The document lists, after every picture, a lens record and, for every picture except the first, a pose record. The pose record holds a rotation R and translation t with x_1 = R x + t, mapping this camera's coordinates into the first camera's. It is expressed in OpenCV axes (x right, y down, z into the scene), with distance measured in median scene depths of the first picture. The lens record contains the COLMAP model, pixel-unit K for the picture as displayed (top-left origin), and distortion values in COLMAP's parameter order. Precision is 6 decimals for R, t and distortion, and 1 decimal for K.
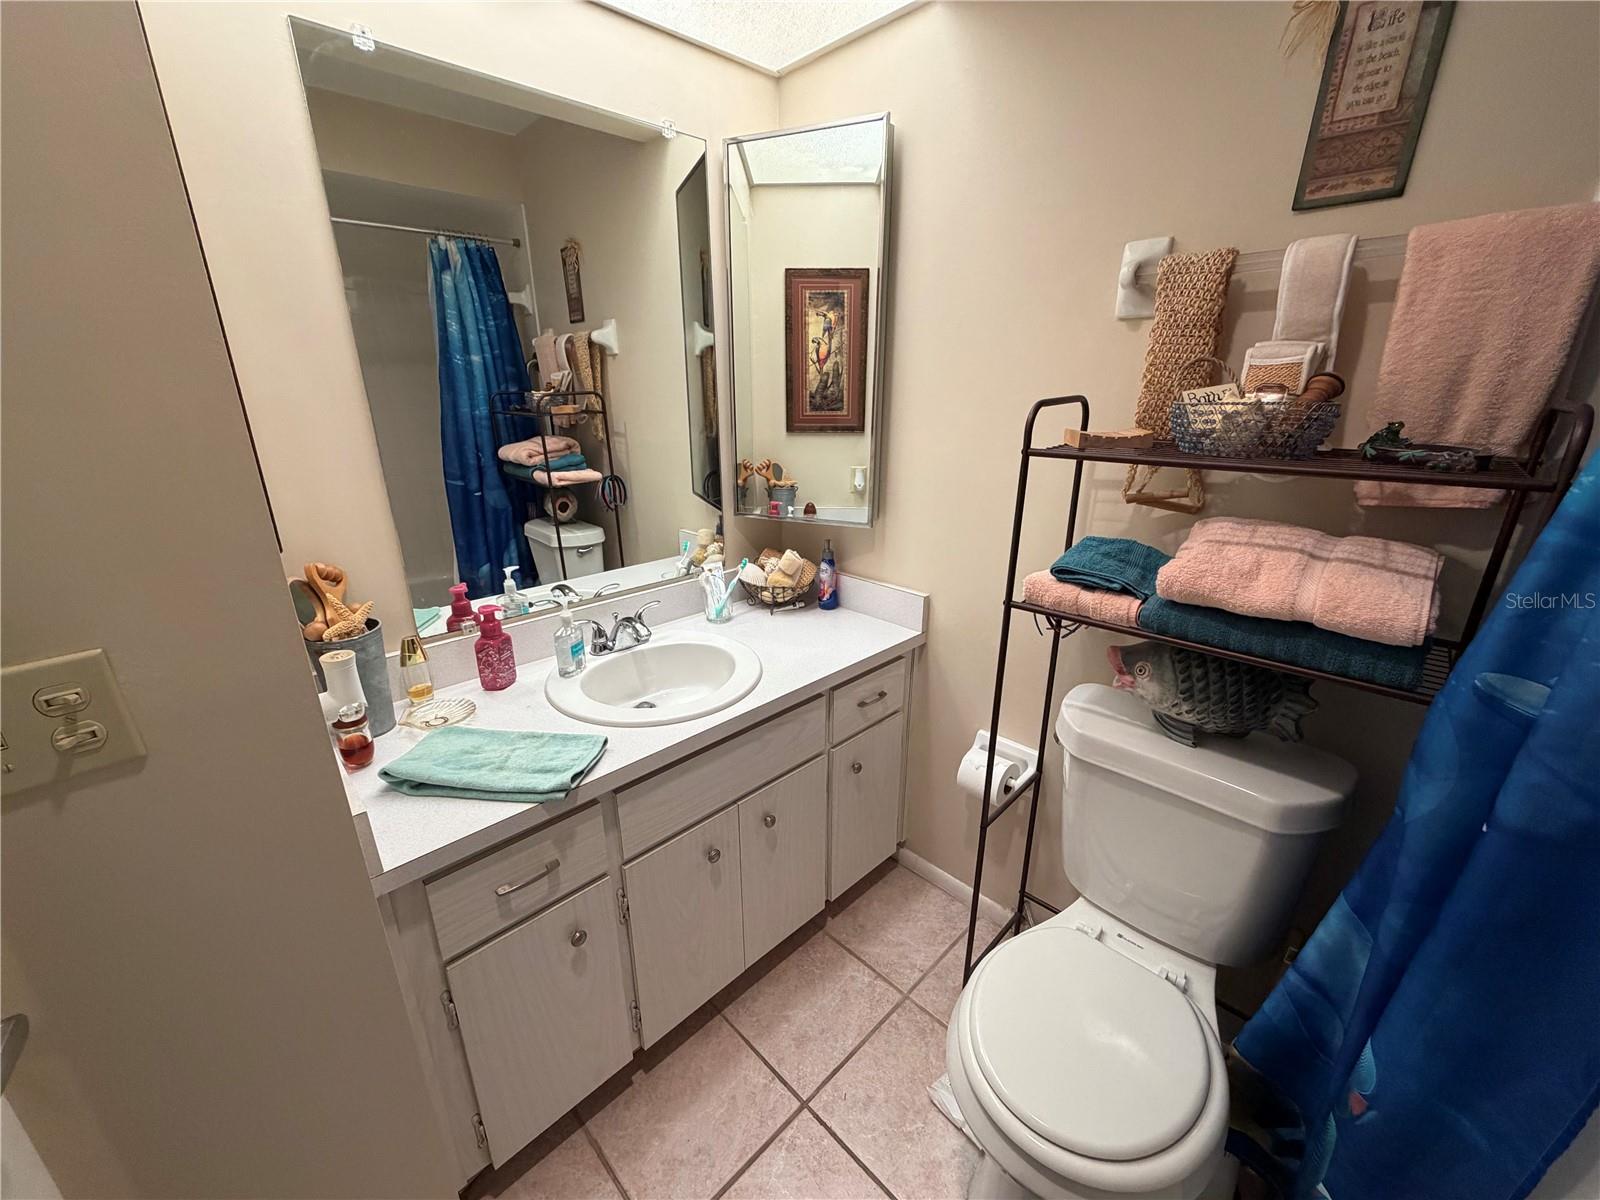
lens RADIAL K [[638.1, 0, 796.2], [0, 638.1, 603.4], [0, 0, 1]] dist [0.000039, 0.000266]
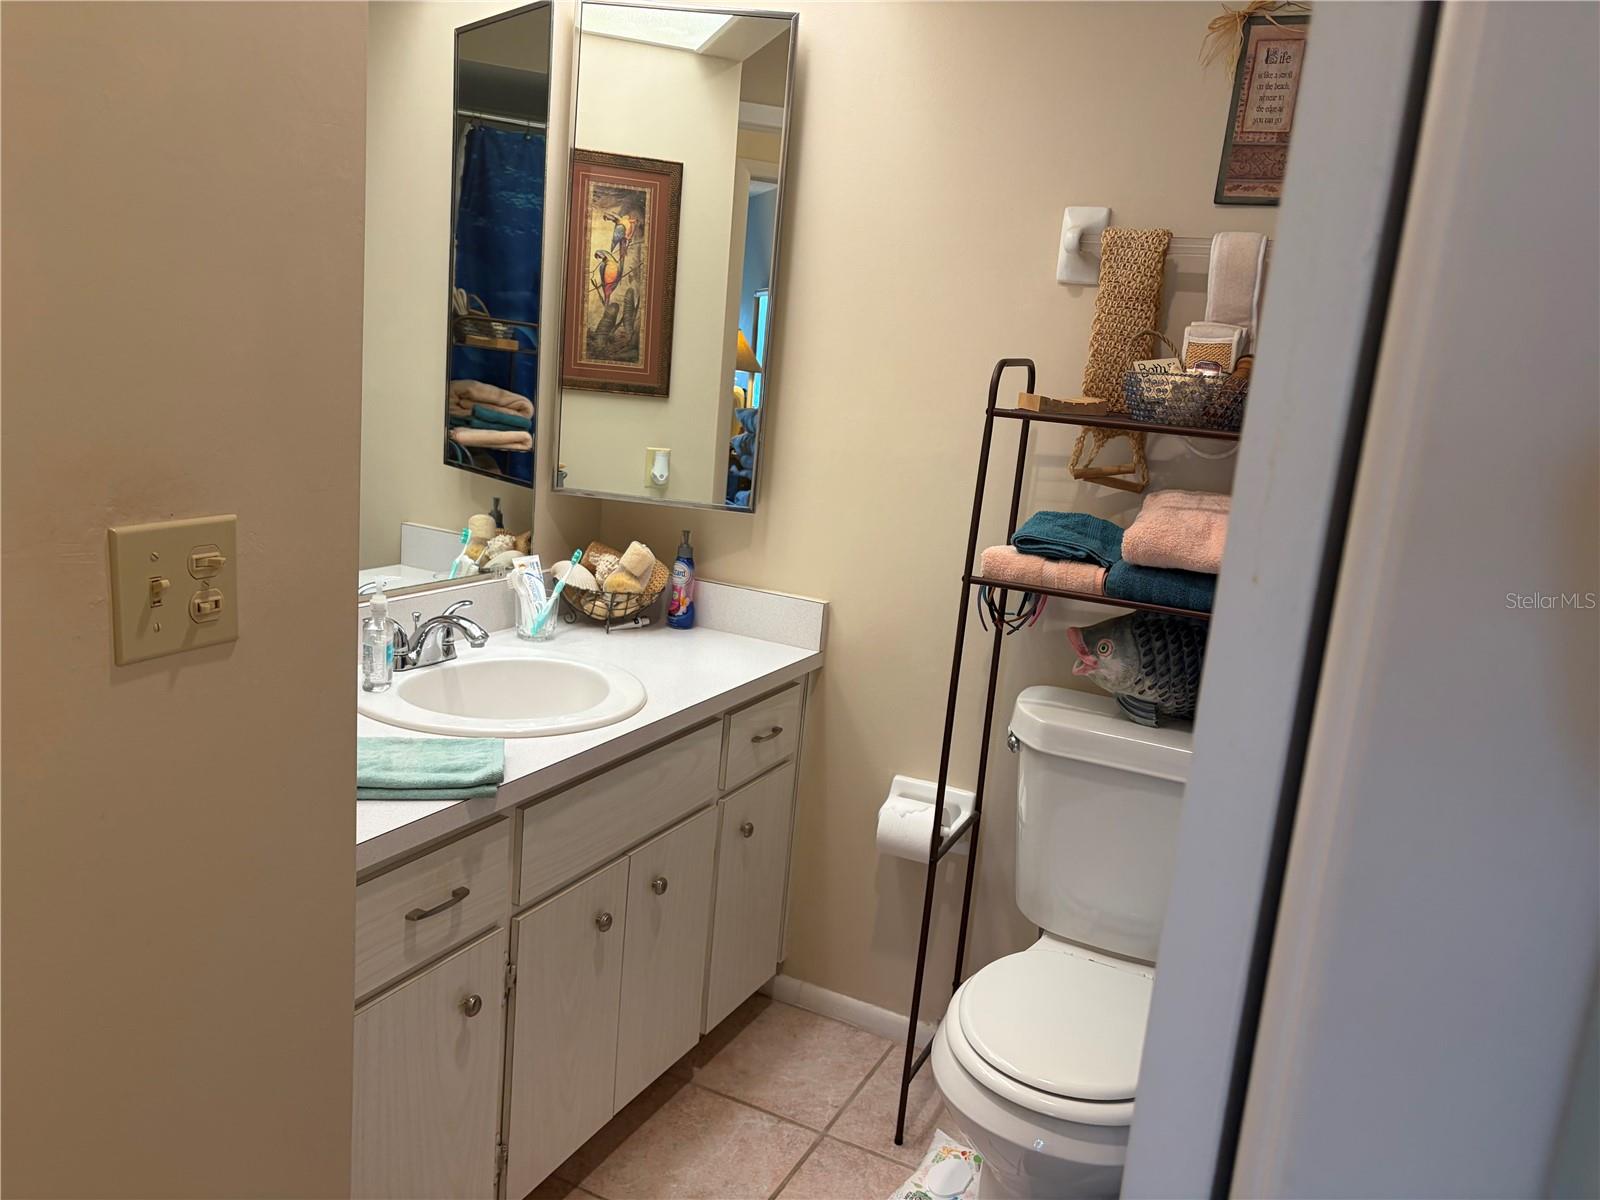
lens RADIAL K [[1195.7, 0, 793.9], [0, 1195.7, 605.4], [0, 0, 1]] dist [0.028718, -0.013798]
pose [[0.943872, 0.018359, 0.329800, -0.433678], [0.017454, 0.994287, -0.105301, 0.201172], [-0.329849, 0.105147, 0.938160, -0.469408]]
